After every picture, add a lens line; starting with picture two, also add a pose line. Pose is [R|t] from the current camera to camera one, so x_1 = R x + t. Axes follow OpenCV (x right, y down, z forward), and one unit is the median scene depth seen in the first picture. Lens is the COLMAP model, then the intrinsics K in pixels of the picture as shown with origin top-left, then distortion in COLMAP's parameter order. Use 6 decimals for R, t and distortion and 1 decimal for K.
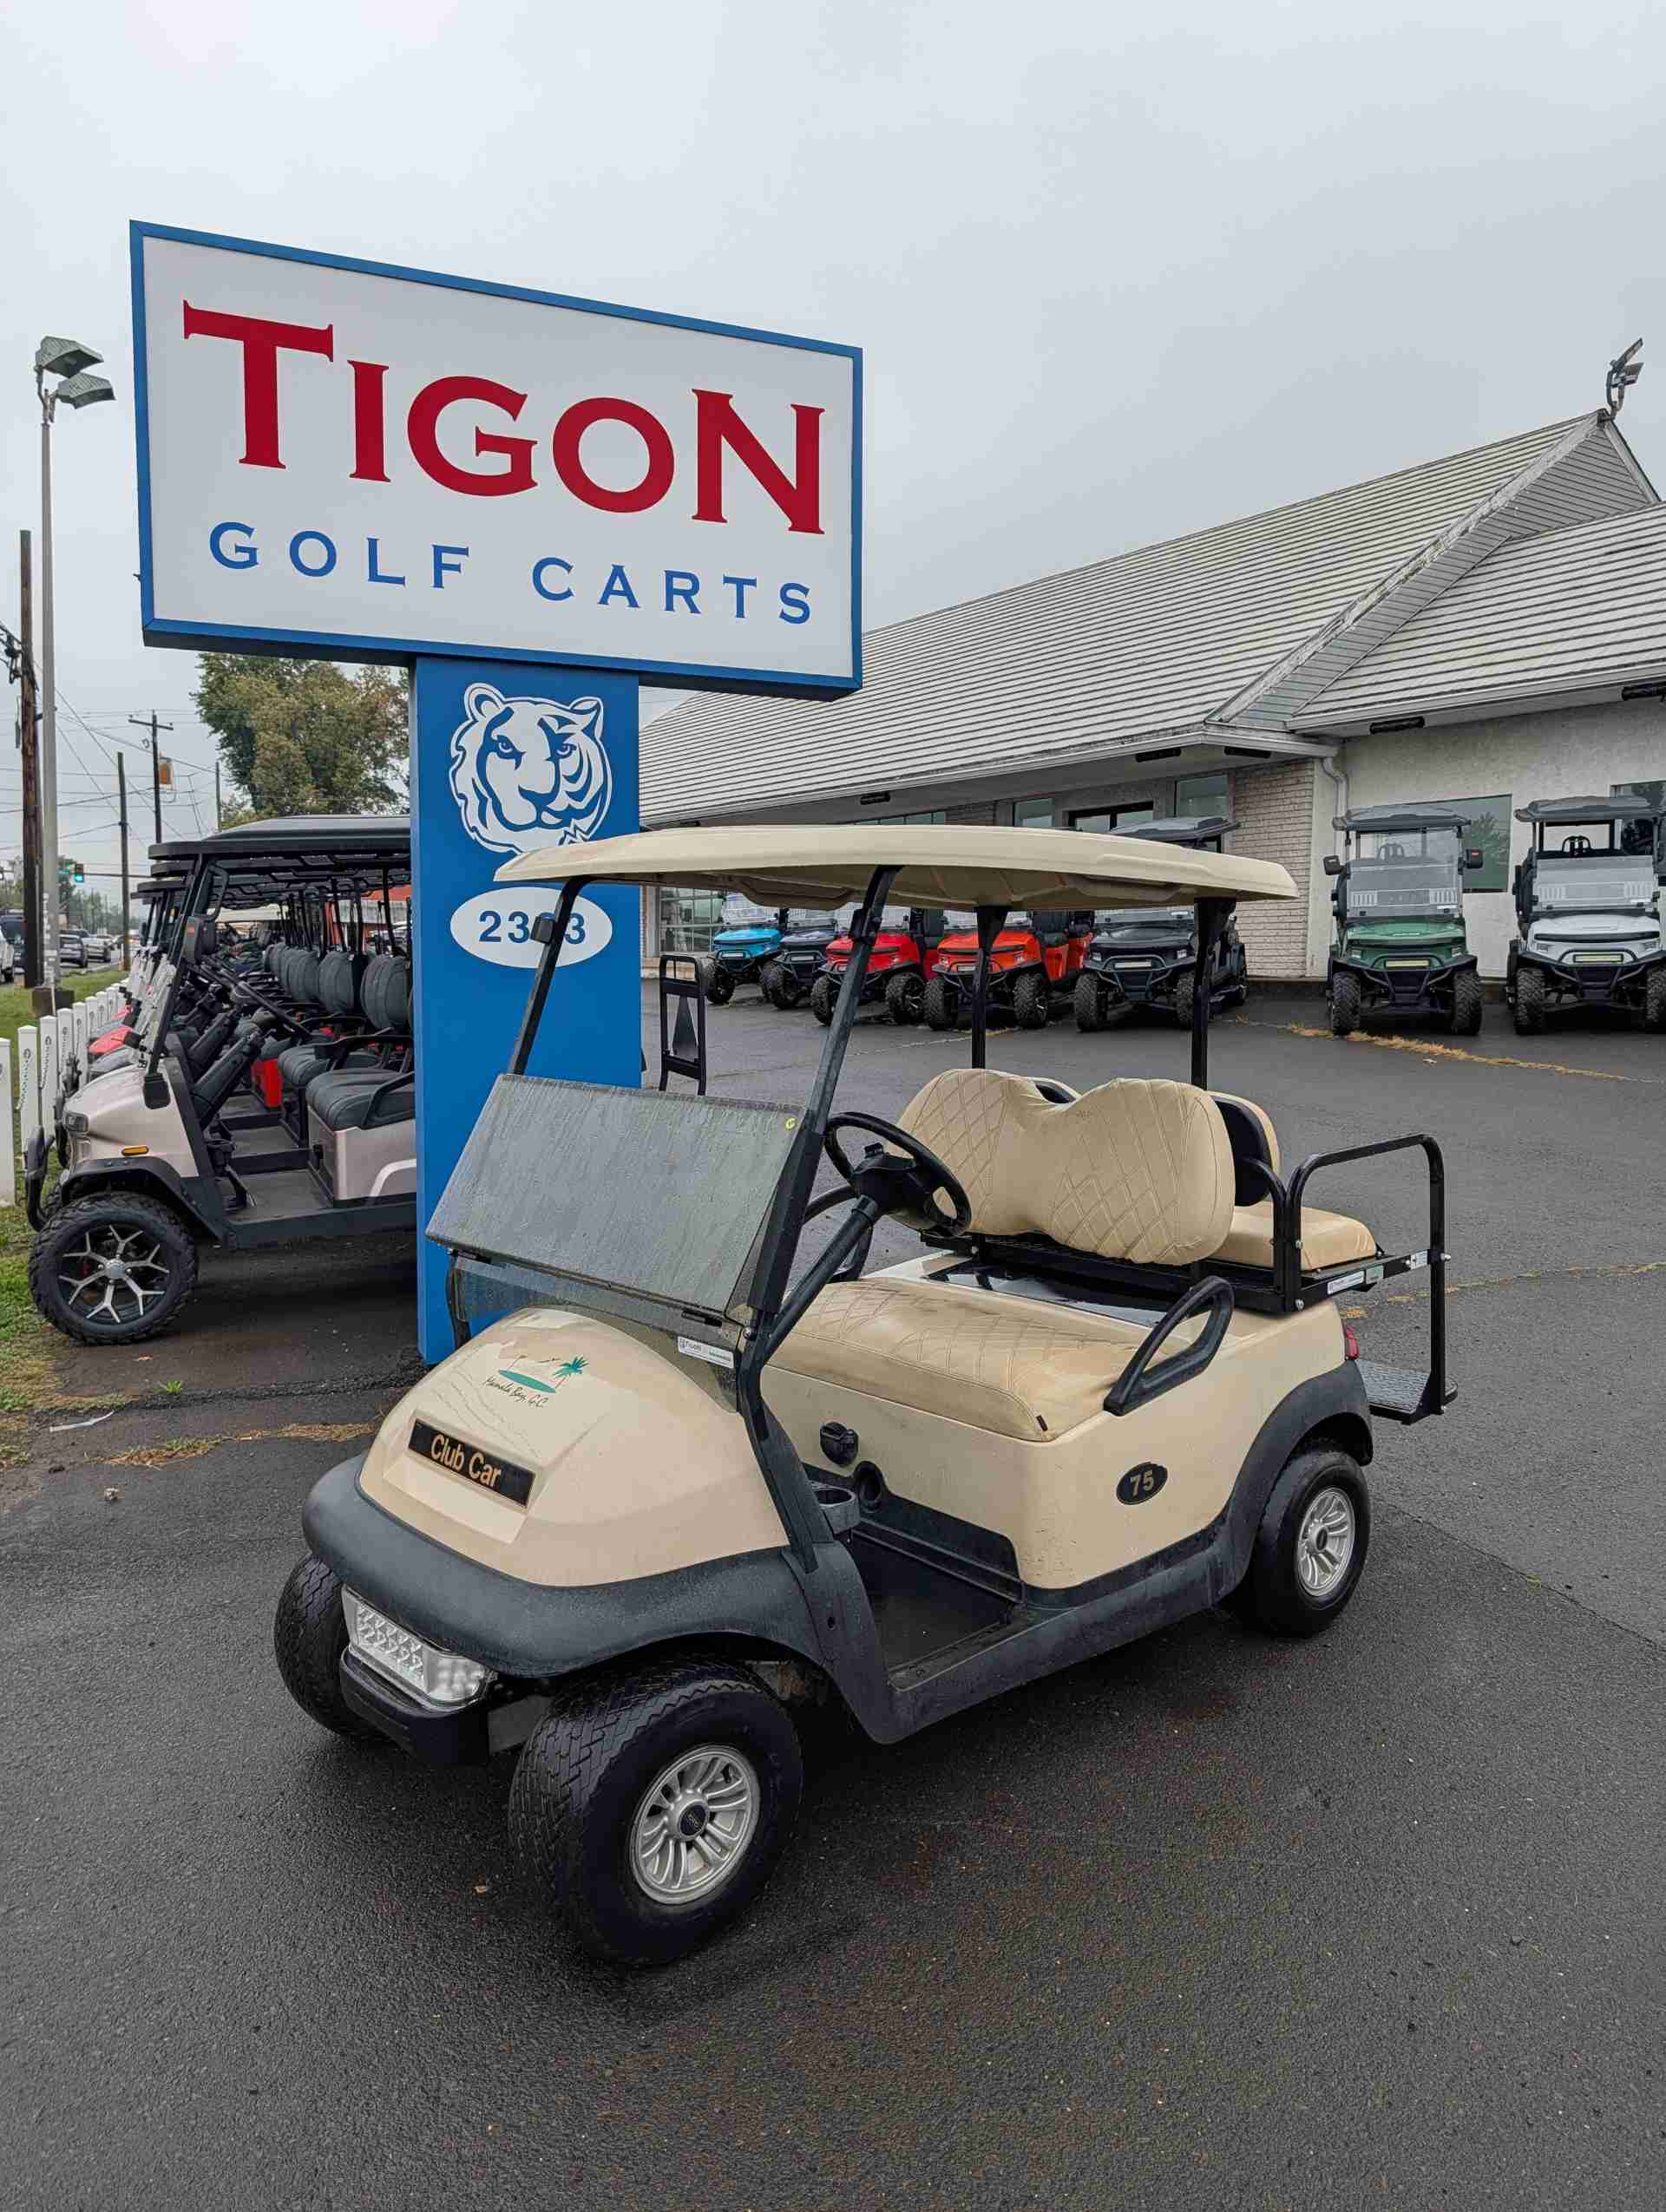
lens RADIAL K [[1593.7, 0, 848.8], [0, 1593.7, 1121.1], [0, 0, 1]] dist [0.008258, -0.004948]
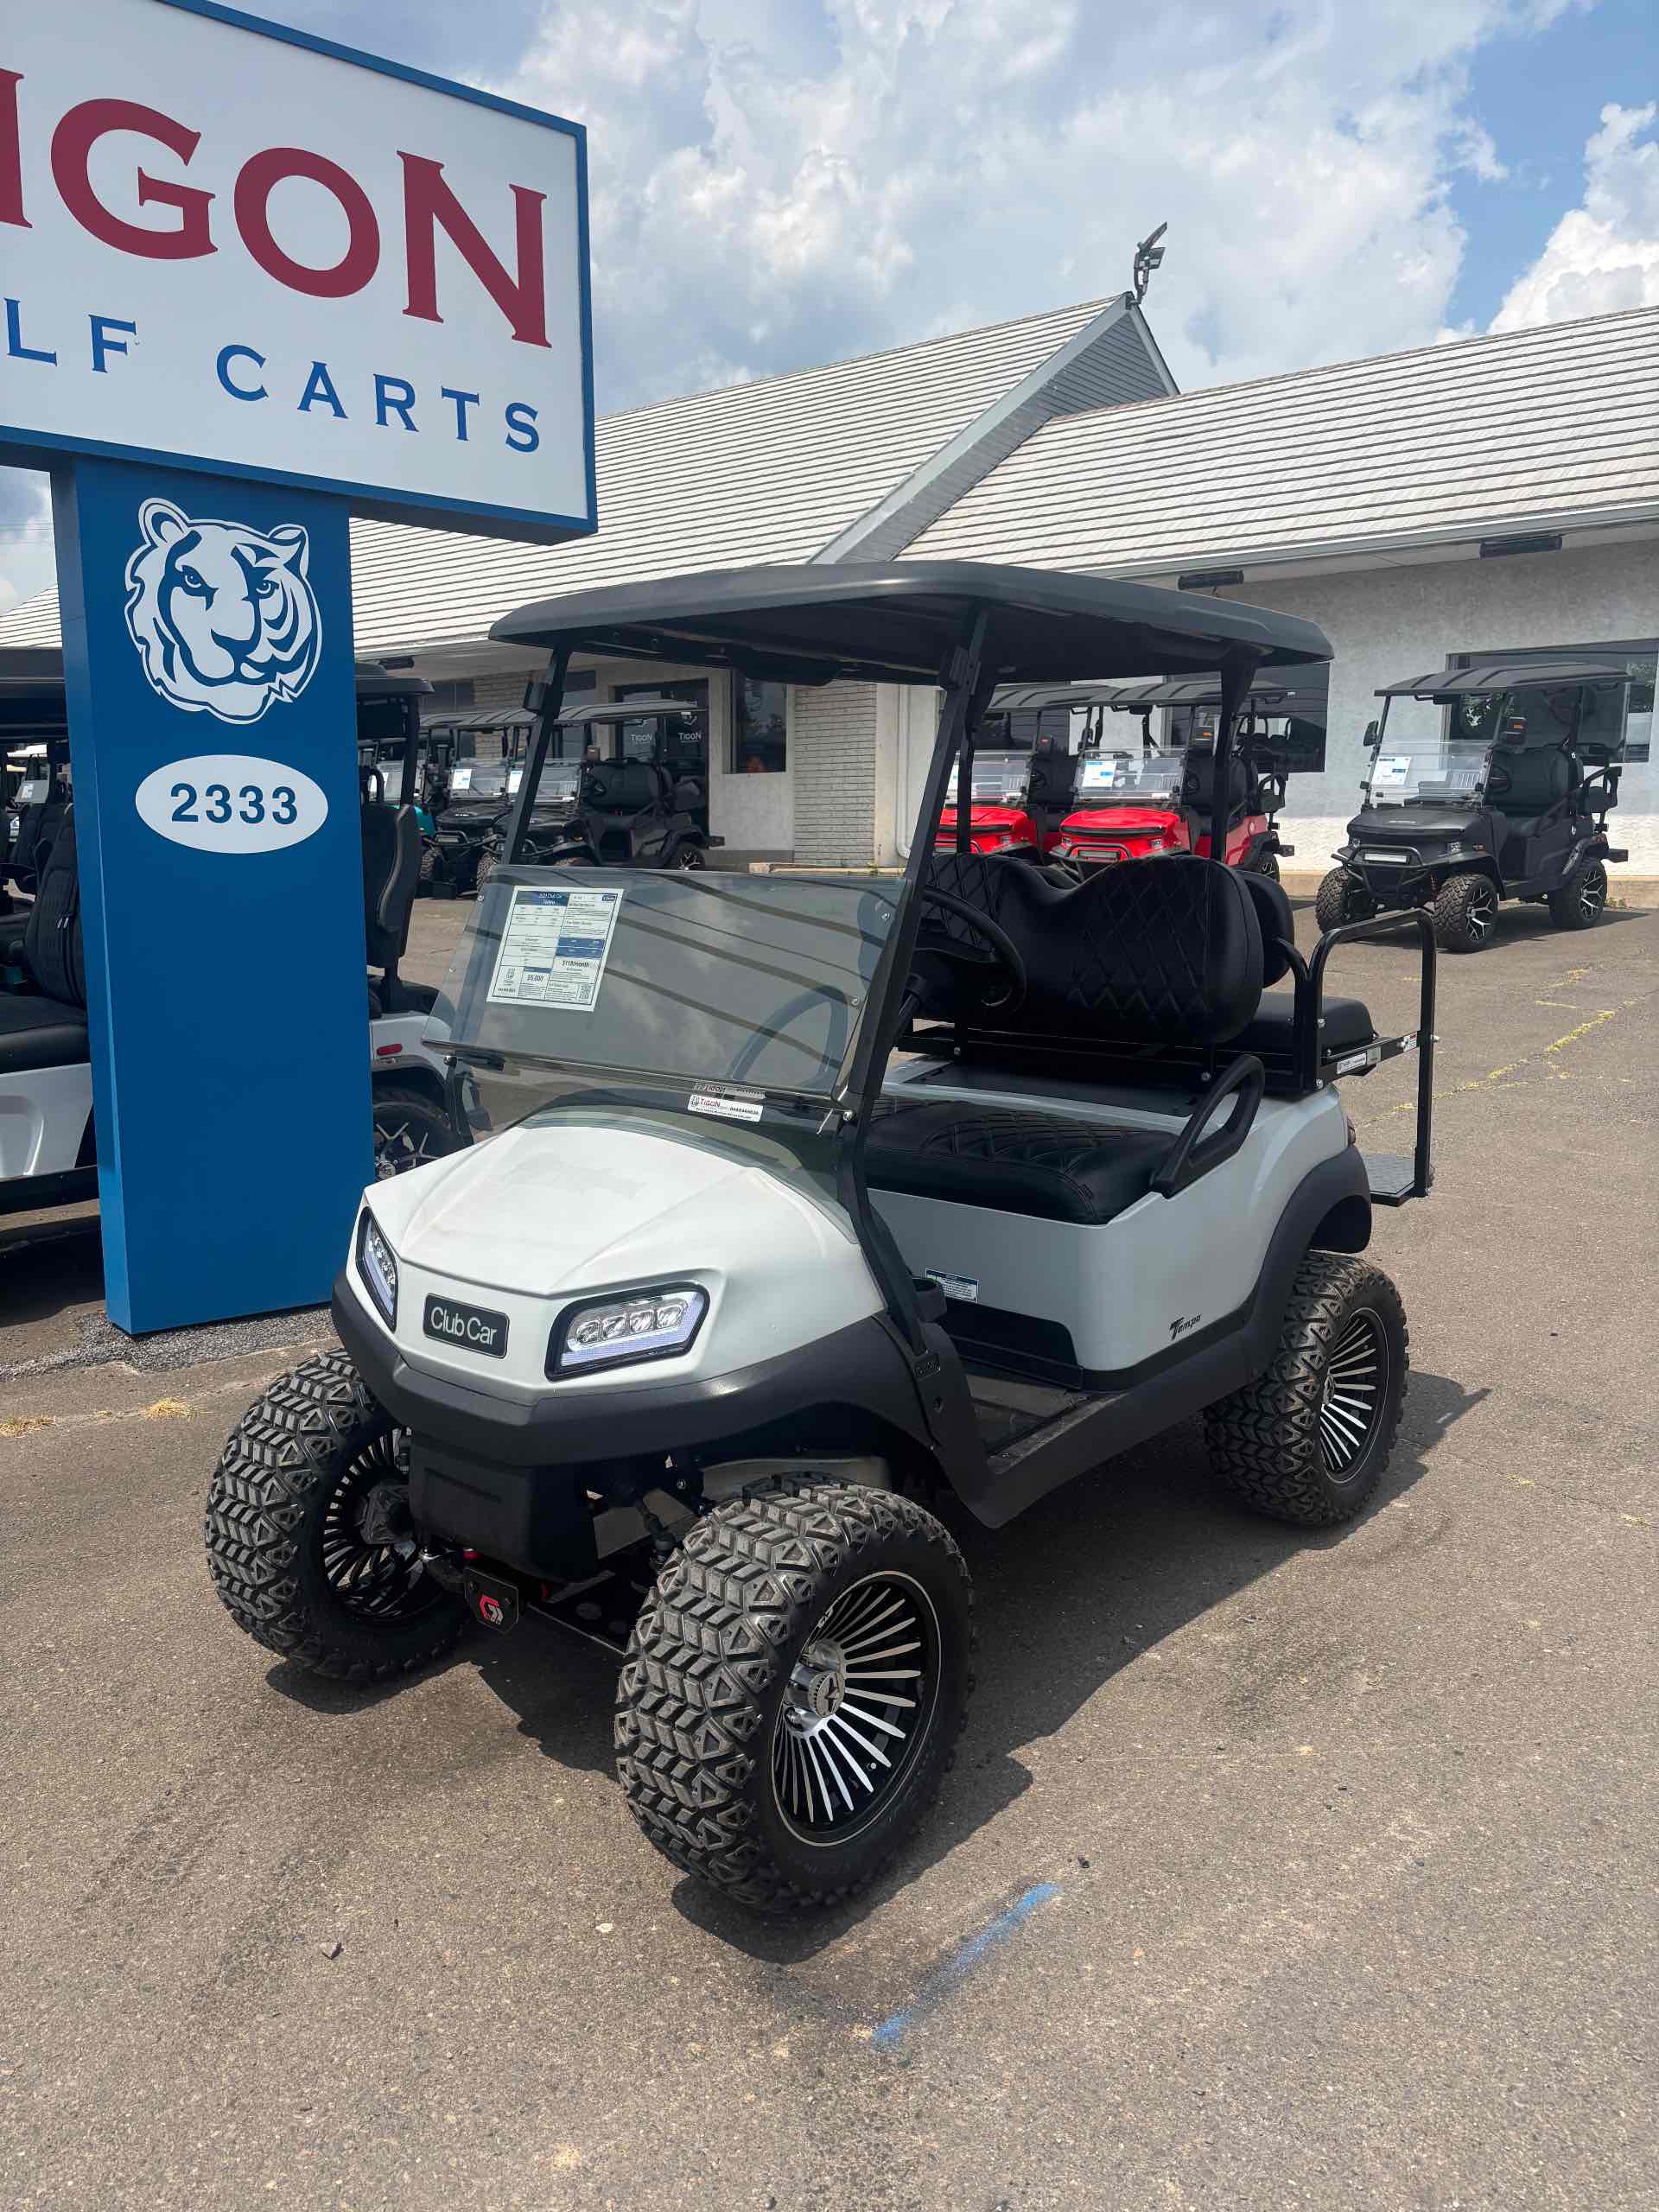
lens RADIAL K [[1686.8, 0, 831.3], [0, 1686.8, 1138.9], [0, 0, 1]] dist [0.021343, 0.000634]
pose [[0.952587, -0.053150, 0.299588, -0.177304], [0.033096, 0.996882, 0.071624, -0.000482], [-0.302460, -0.058313, 0.951377, 0.055632]]
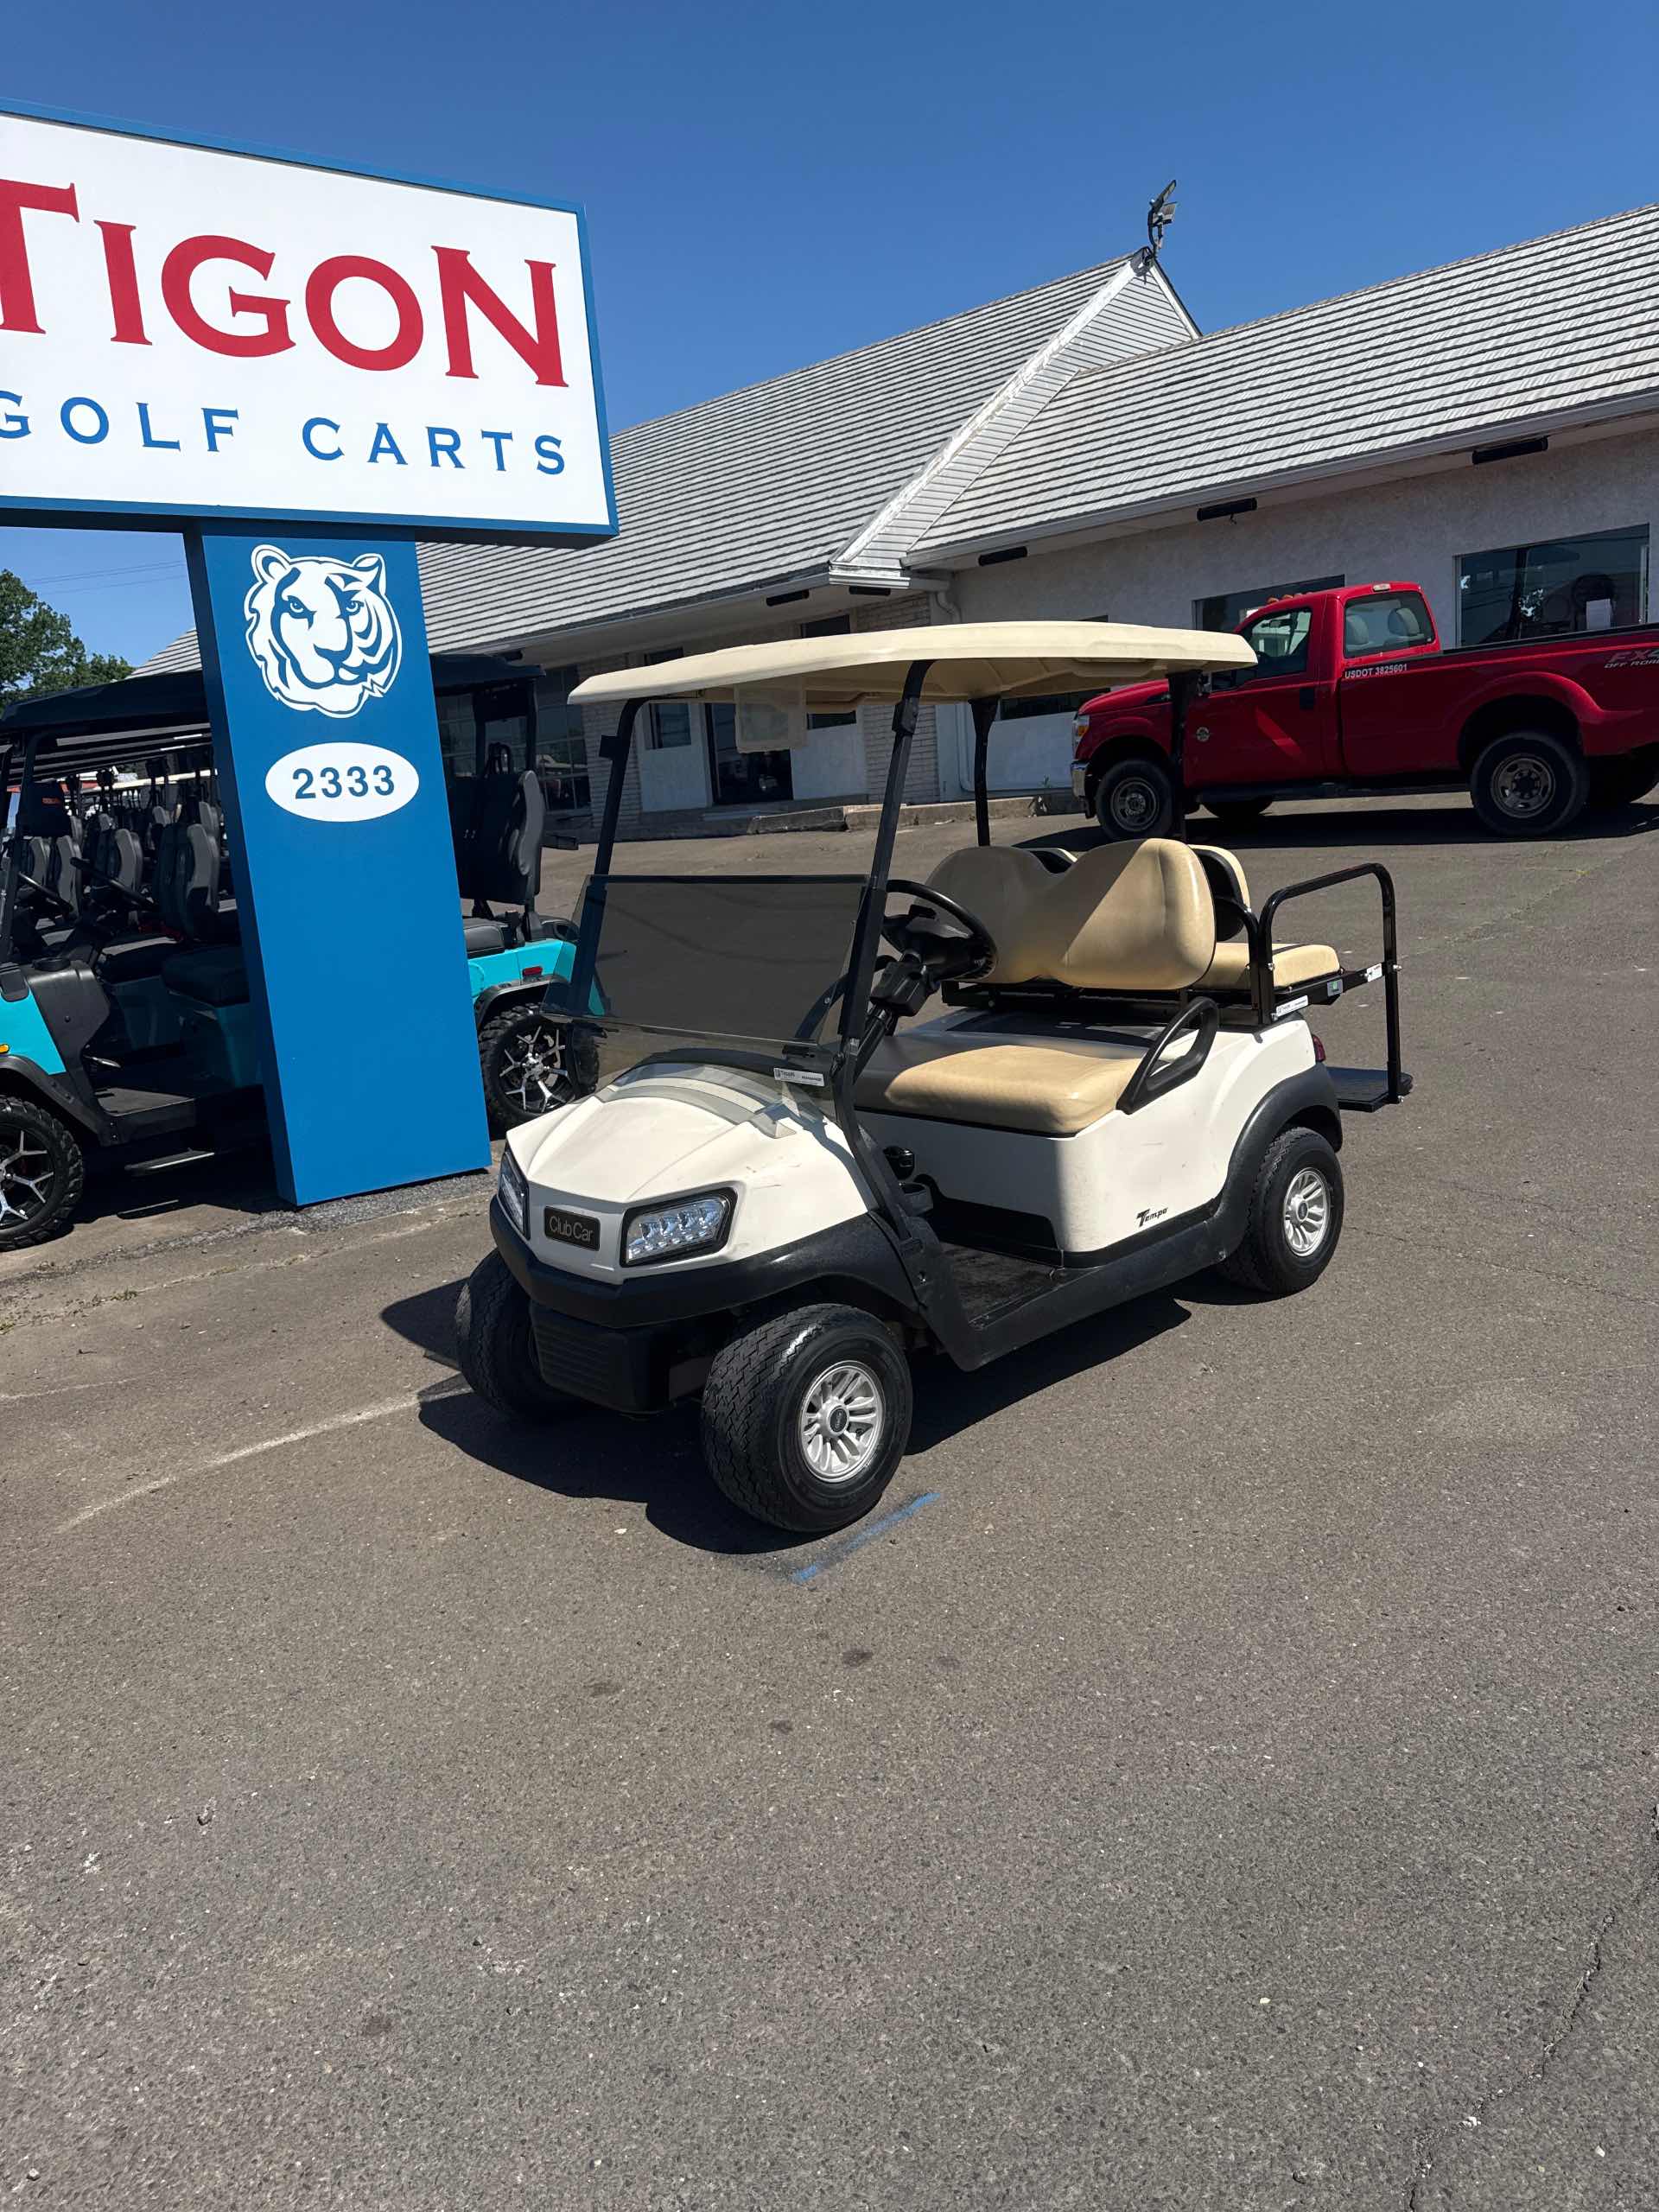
lens RADIAL K [[1584.2, 0, 830.1], [0, 1584.2, 1103.4], [0, 0, 1]] dist [0.026033, -0.028264]
pose [[0.967461, -0.126177, 0.219313, -0.145937], [0.109528, 0.990210, 0.086533, 0.032585], [-0.228085, -0.059697, 0.971809, -0.100490]]
